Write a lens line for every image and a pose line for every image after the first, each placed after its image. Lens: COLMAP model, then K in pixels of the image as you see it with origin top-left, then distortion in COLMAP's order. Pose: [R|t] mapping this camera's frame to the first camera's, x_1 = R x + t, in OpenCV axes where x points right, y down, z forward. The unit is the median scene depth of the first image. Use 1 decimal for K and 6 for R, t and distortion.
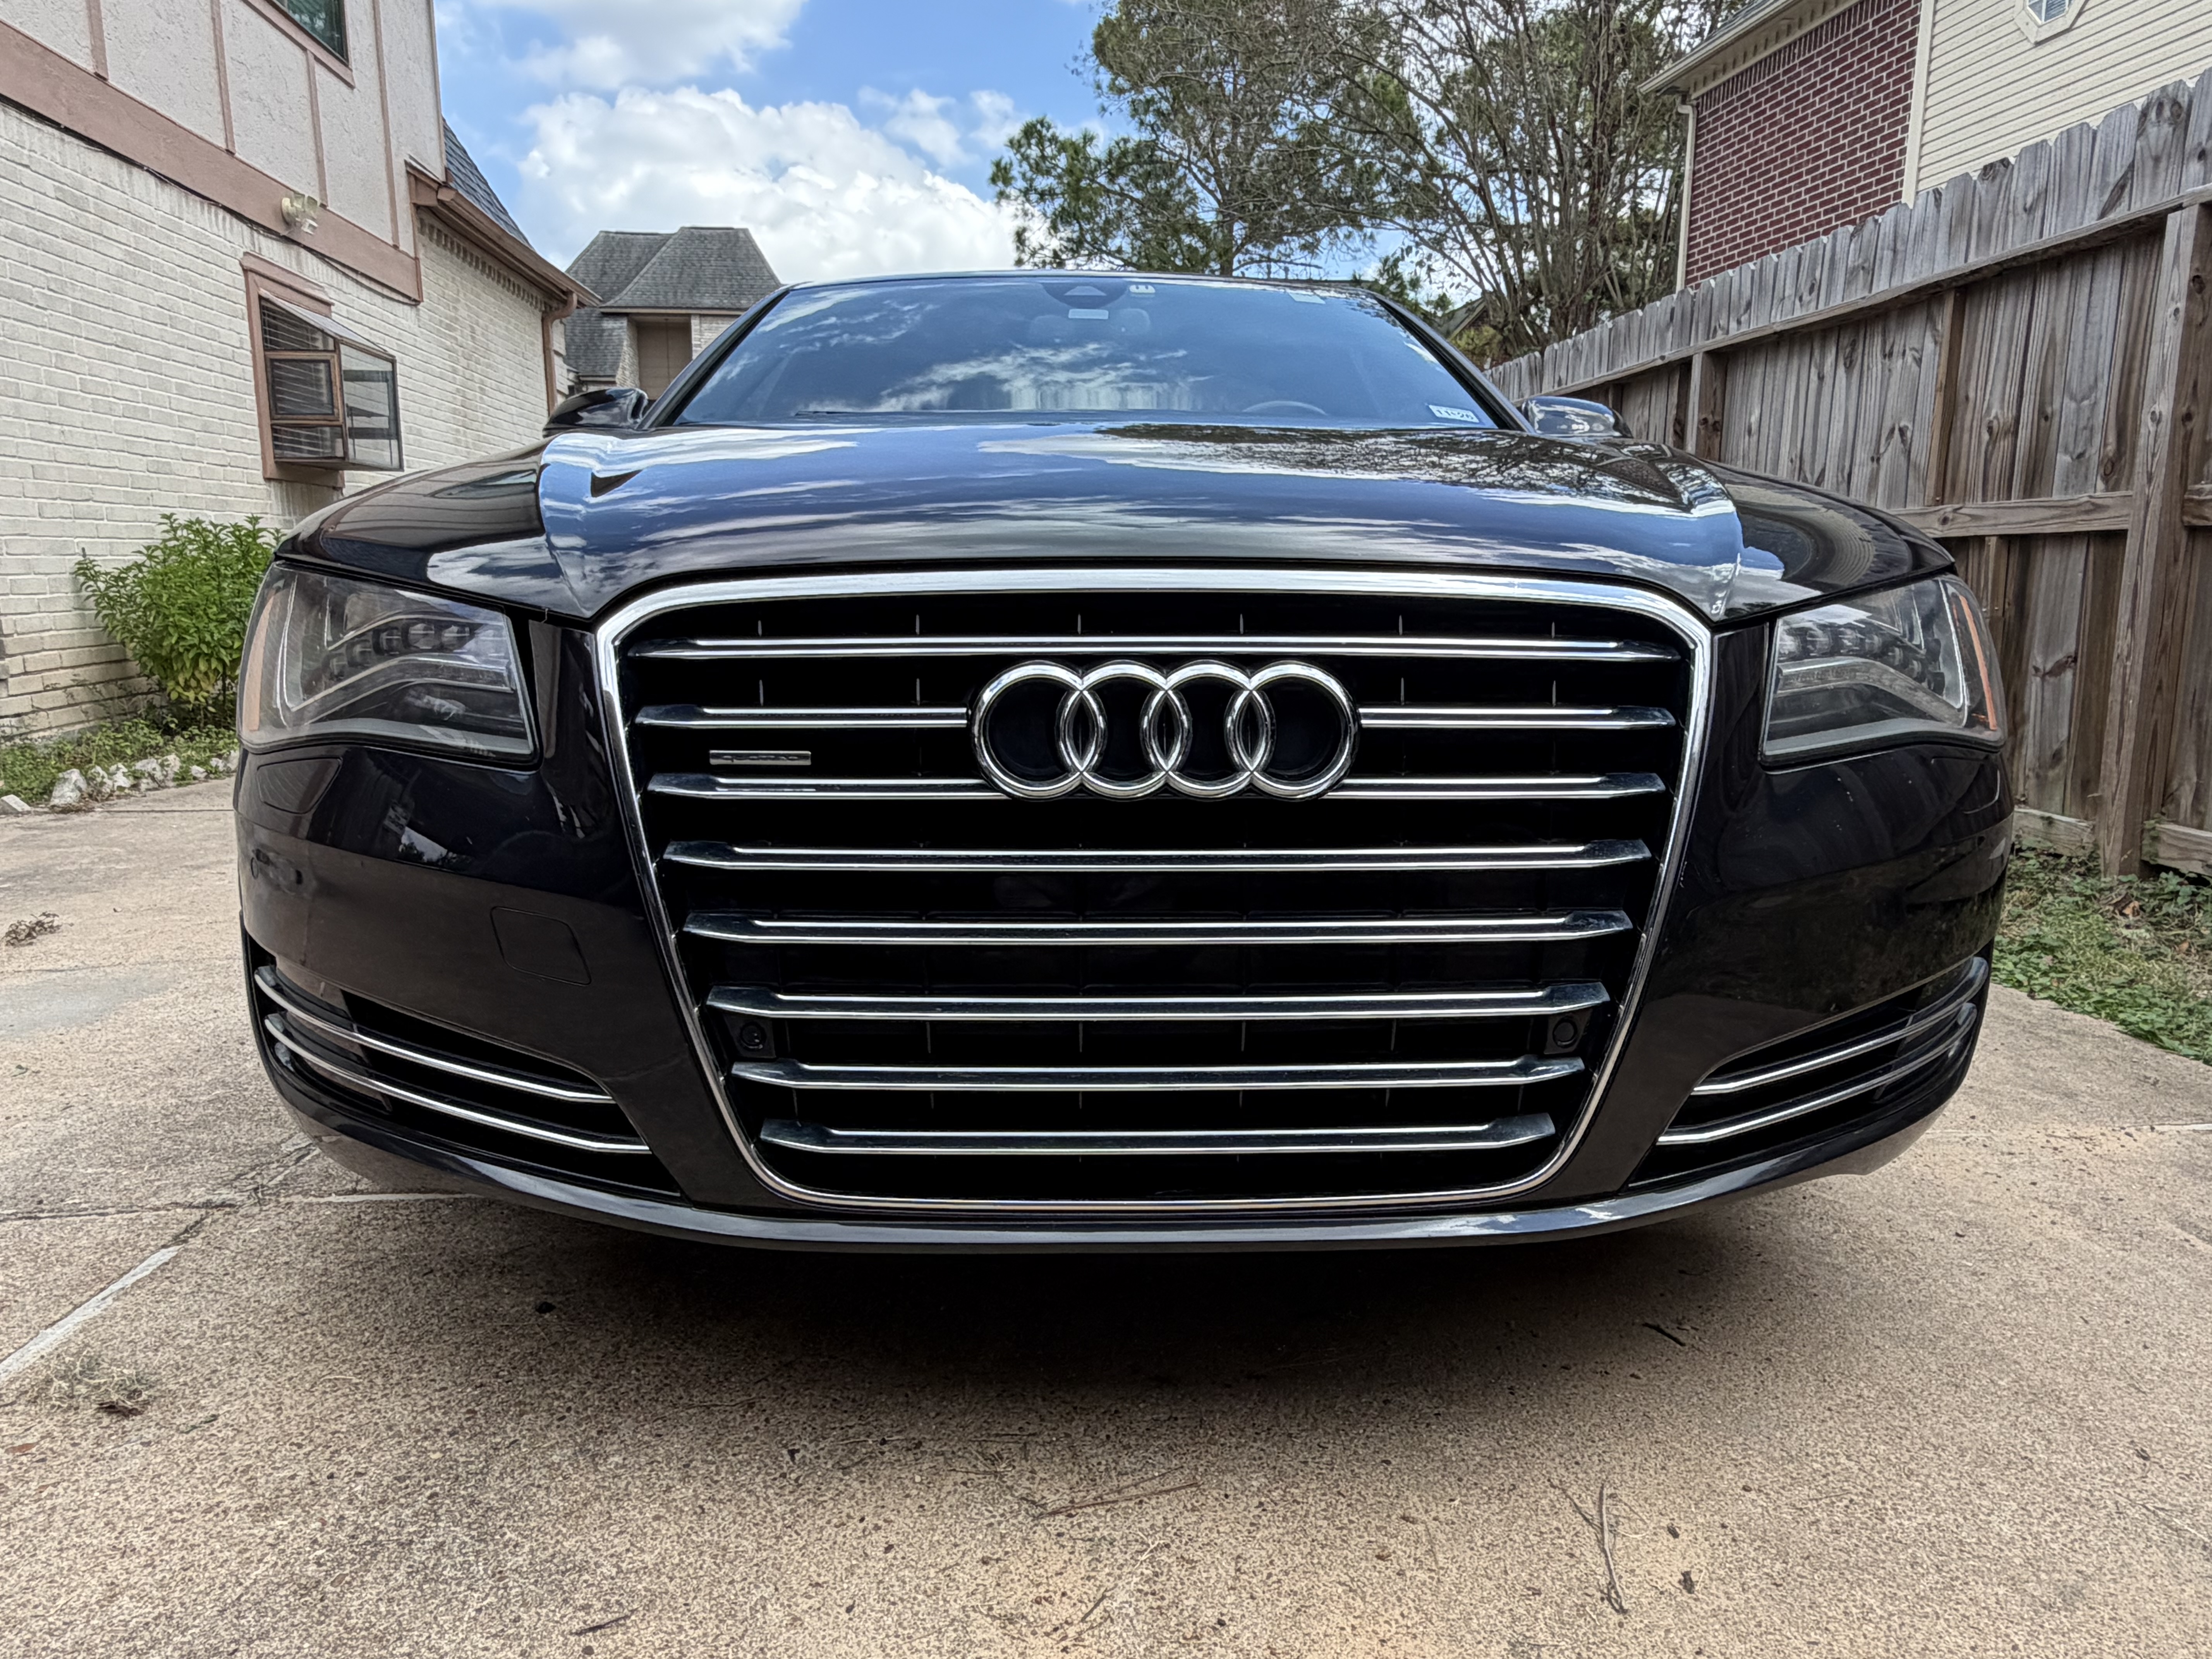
lens RADIAL K [[1521.0, 0, 1105.7], [0, 1521.0, 832.5], [0, 0, 1]] dist [0.002479, -0.001330]
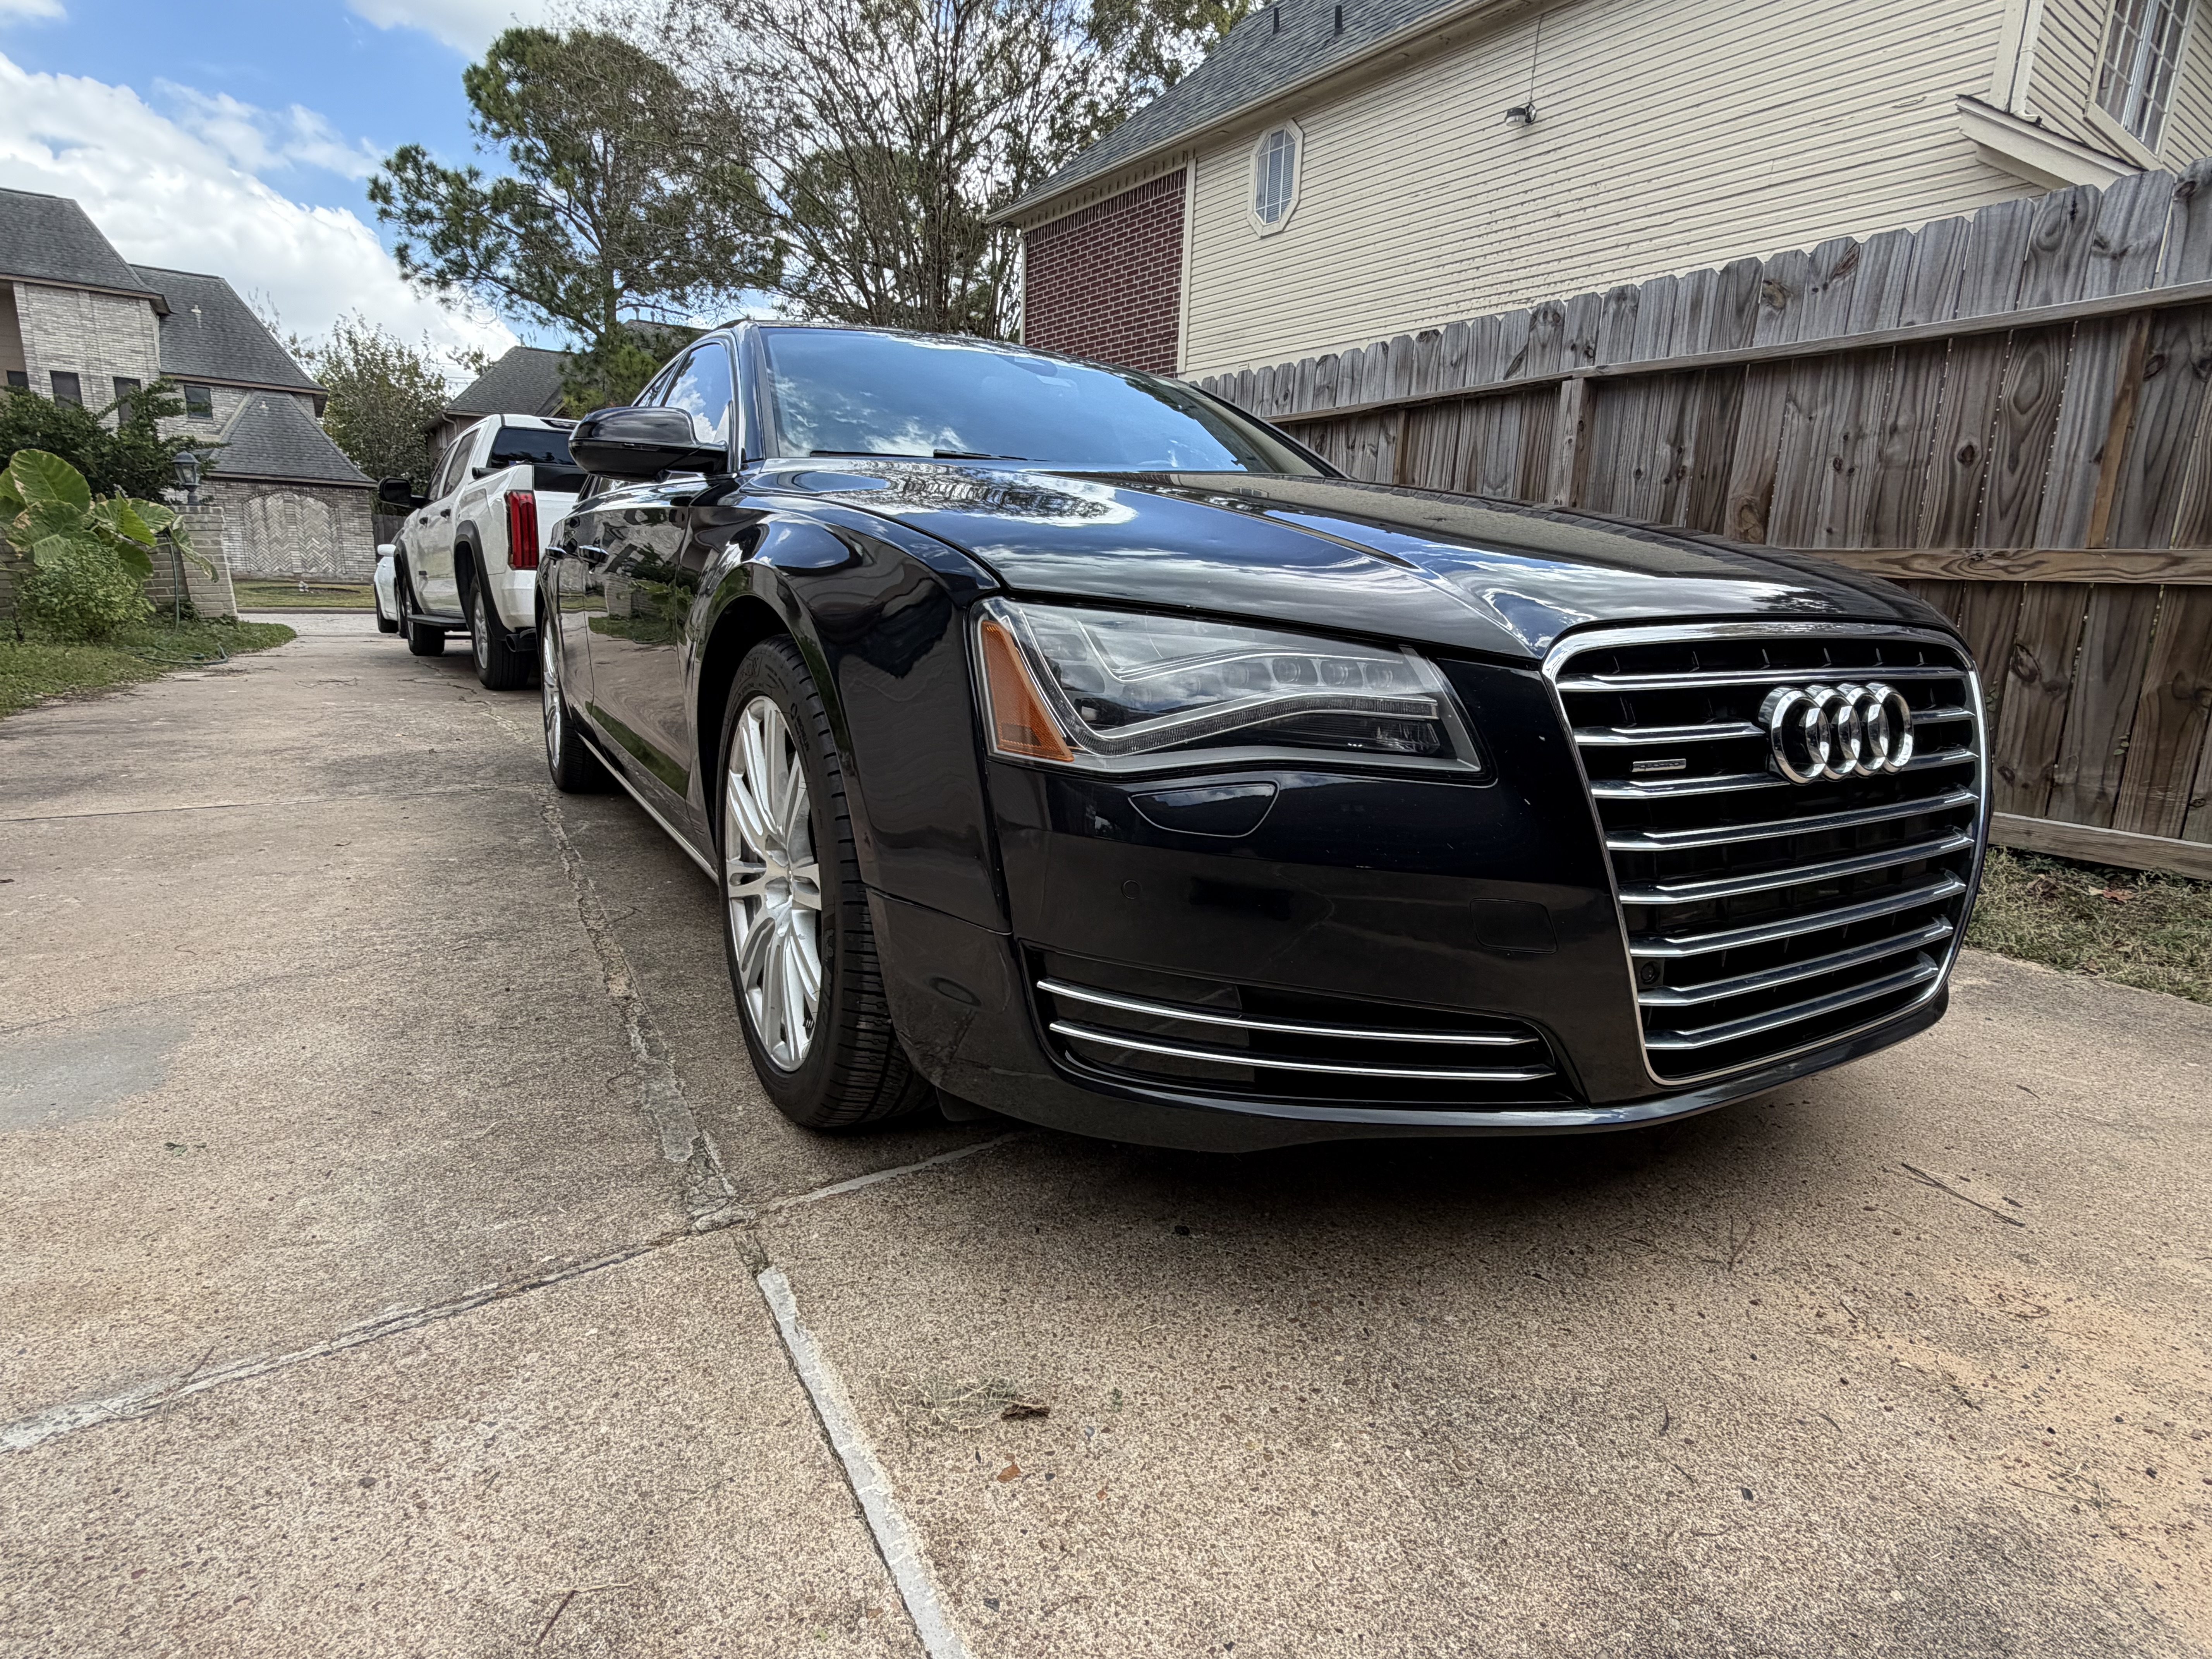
lens RADIAL K [[1146.6, 0, 1104.2], [0, 1146.6, 823.2], [0, 0, 1]] dist [0.002318, -0.000444]
pose [[0.876577, -0.080122, 0.474545, -0.275594], [0.056459, 0.996356, 0.063934, -0.021956], [-0.477938, -0.029251, 0.877906, 0.084552]]
